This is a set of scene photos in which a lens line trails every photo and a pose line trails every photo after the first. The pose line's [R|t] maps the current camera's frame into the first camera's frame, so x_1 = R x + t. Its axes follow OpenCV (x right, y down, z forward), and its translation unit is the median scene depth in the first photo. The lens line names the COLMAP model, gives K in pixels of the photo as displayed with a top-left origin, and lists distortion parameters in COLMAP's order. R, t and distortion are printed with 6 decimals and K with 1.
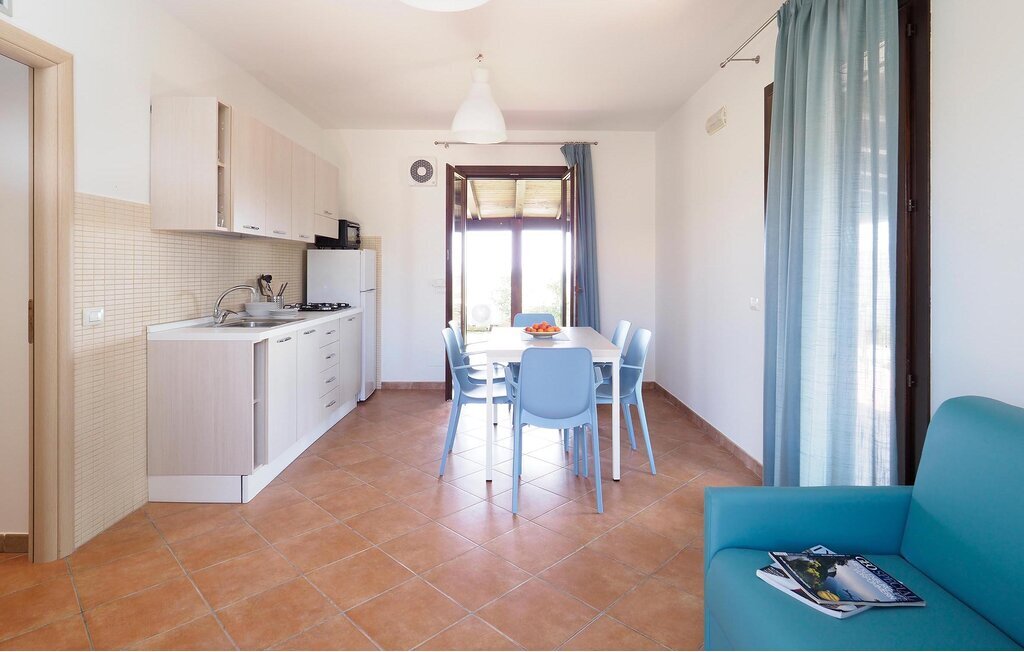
lens RADIAL K [[517.4, 0, 525.6], [0, 517.4, 273.6], [0, 0, 1]] dist [-0.004486, -0.001029]
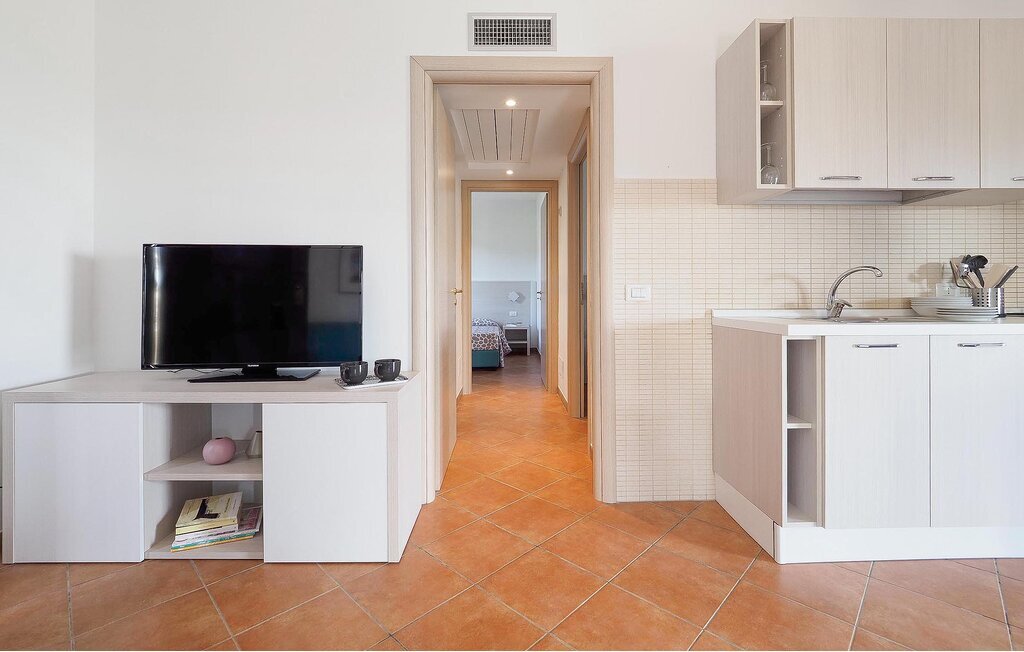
lens RADIAL K [[451.0, 0, 507.8], [0, 451.0, 293.1], [0, 0, 1]] dist [-0.015877, -0.000159]
pose [[-0.008183, -0.008535, -0.999930, 0.067471], [-0.003763, 0.999957, -0.008504, 0.070041], [0.999959, 0.003693, -0.008215, 0.555259]]
